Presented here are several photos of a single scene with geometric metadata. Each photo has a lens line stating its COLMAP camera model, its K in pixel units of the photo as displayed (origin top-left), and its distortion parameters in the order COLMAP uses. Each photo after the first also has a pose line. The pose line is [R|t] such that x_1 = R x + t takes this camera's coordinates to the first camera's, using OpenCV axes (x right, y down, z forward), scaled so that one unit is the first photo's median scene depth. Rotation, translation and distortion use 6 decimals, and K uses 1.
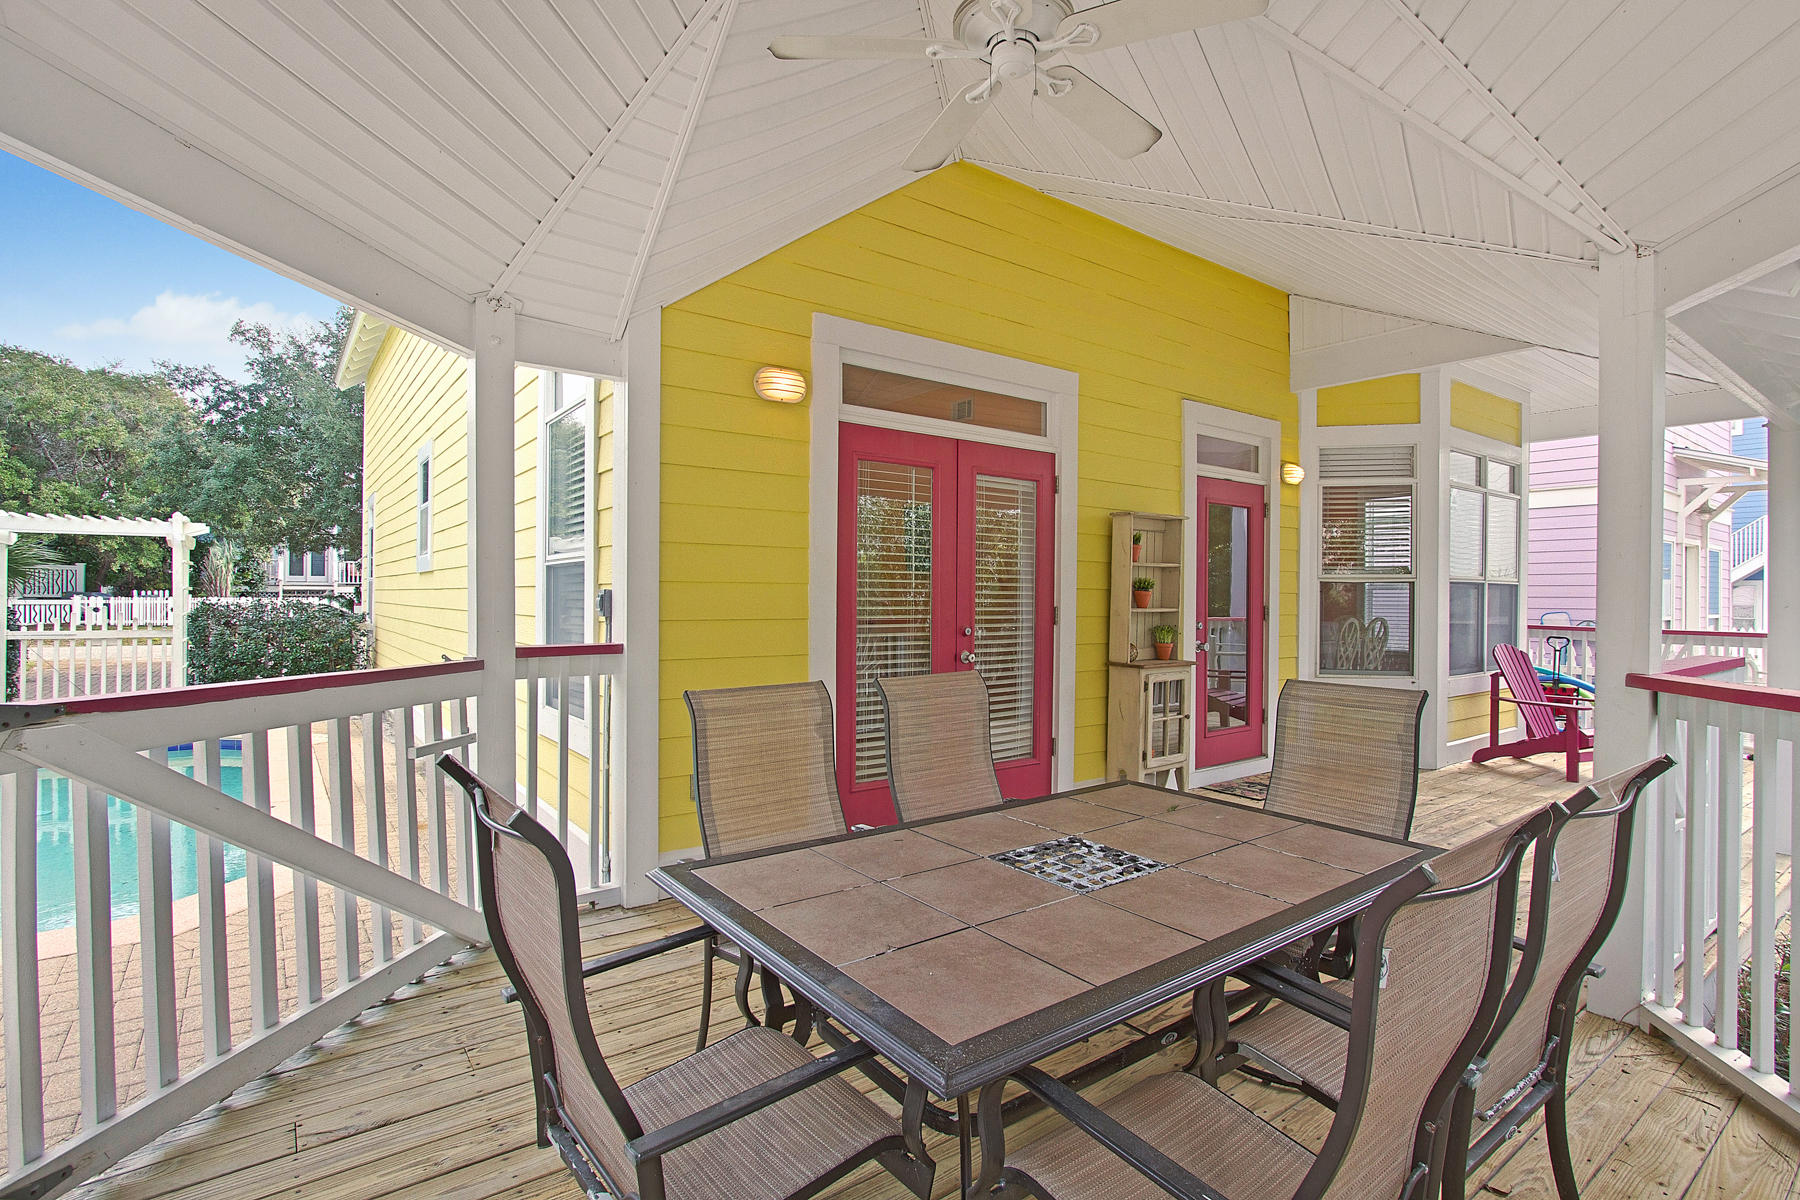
lens RADIAL K [[870.9, 0, 900.0], [0, 870.9, 600.0], [0, 0, 1]] dist [-0.017524, -0.000136]
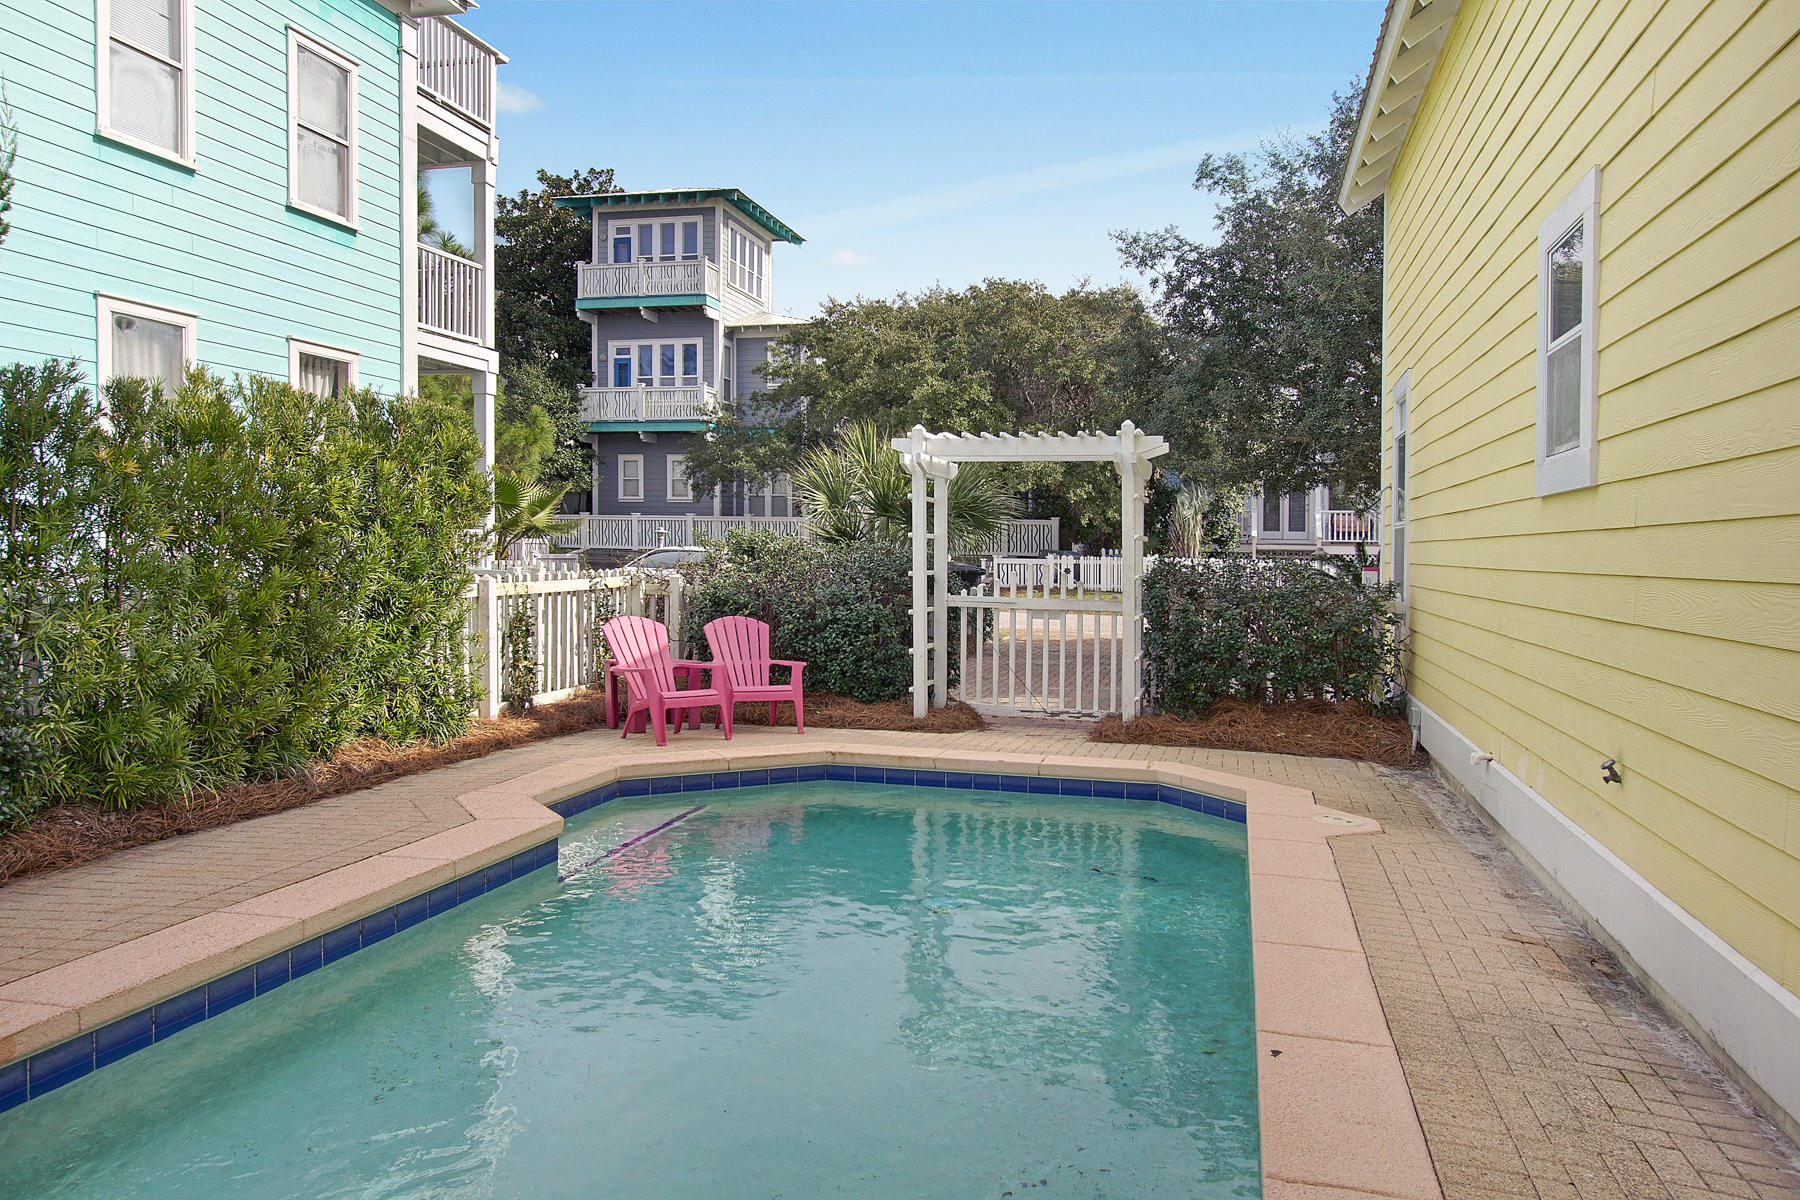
lens RADIAL K [[1284.2, 0, 894.3], [0, 1284.2, 475.1], [0, 0, 1]] dist [0.074760, 0.000437]
pose [[0.627602, -0.041764, -0.777414, -0.123562], [-0.013512, 0.997825, -0.064513, 0.002910], [0.778417, 0.050993, 0.625673, 0.161766]]
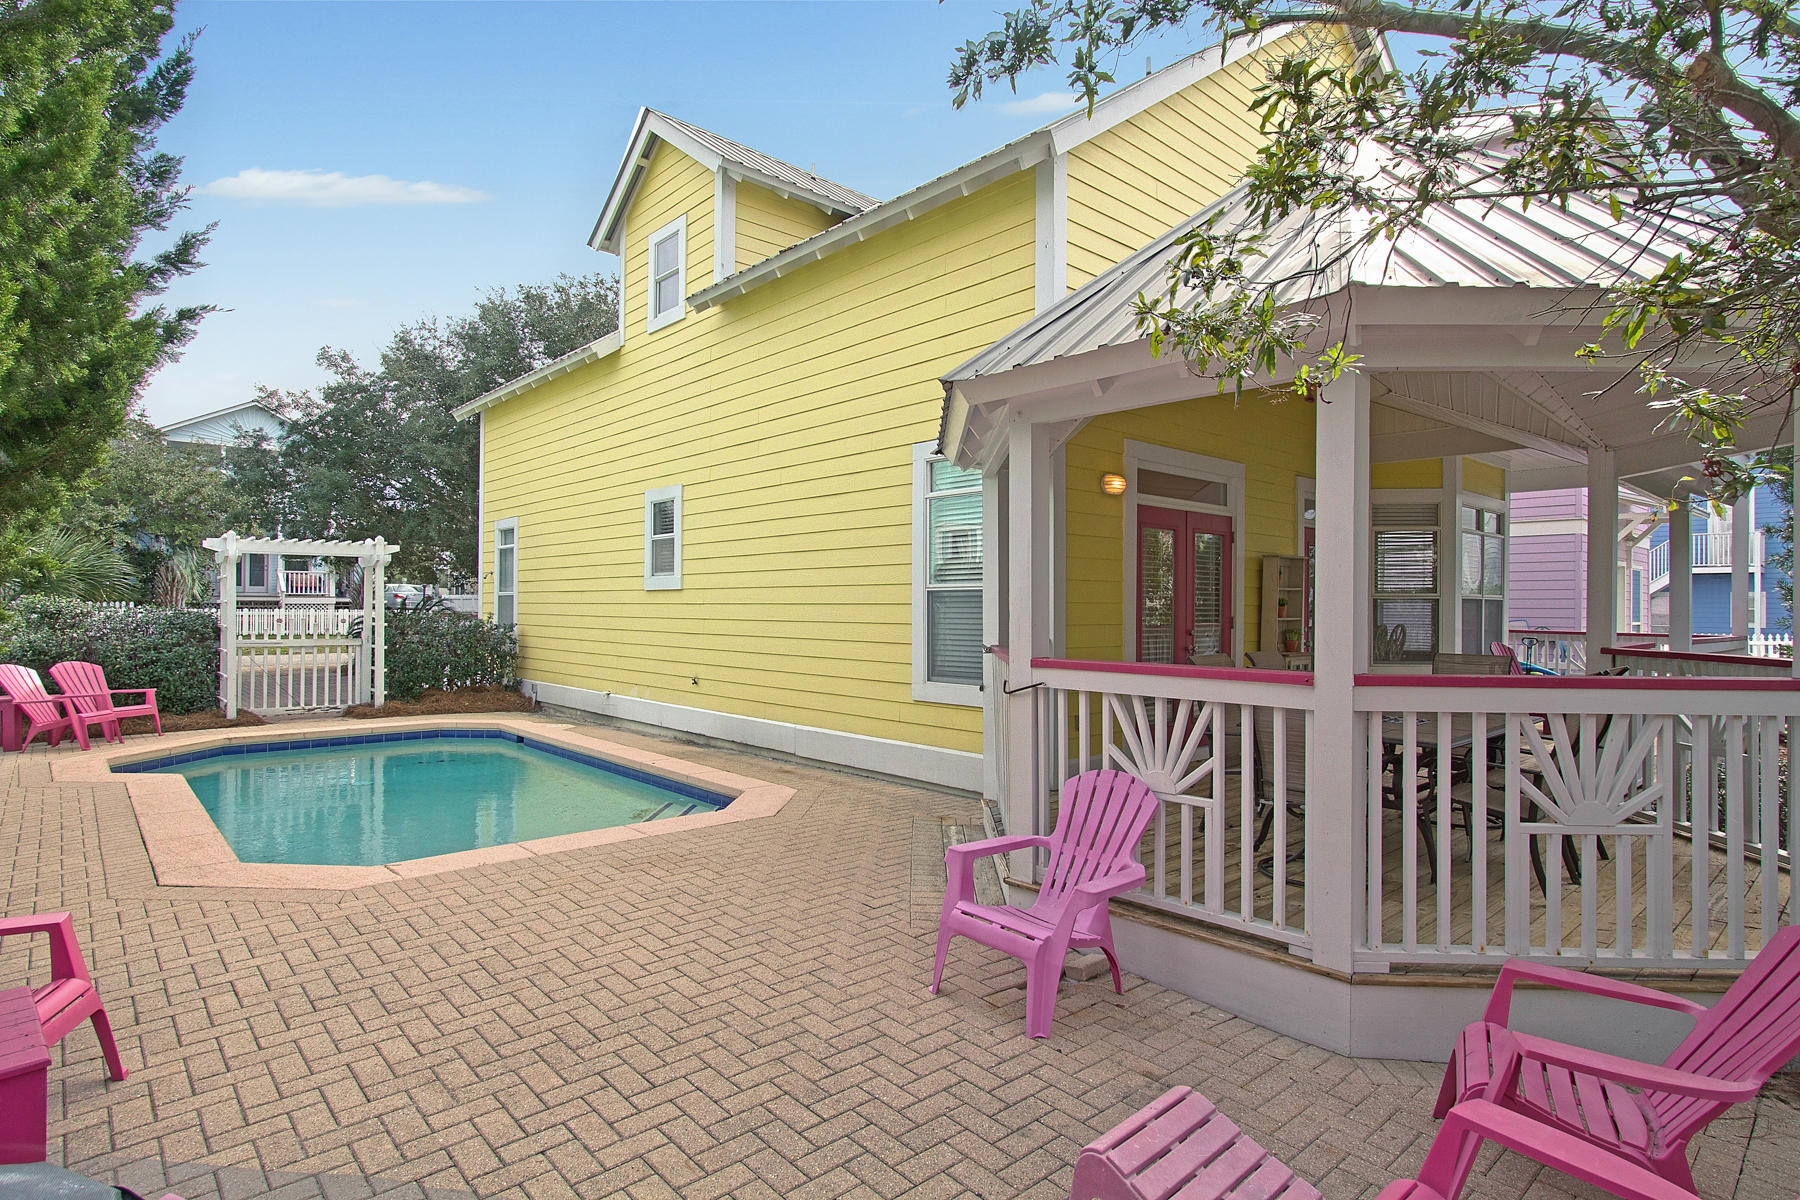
lens RADIAL K [[918.2, 0, 900.0], [0, 918.2, 600.0], [0, 0, 1]] dist [-0.004540, -0.001059]
pose [[0.996562, -0.001004, 0.082843, -0.162485], [0.001926, 0.999937, -0.011054, -0.001419], [-0.082827, 0.011175, 0.996501, -0.168990]]
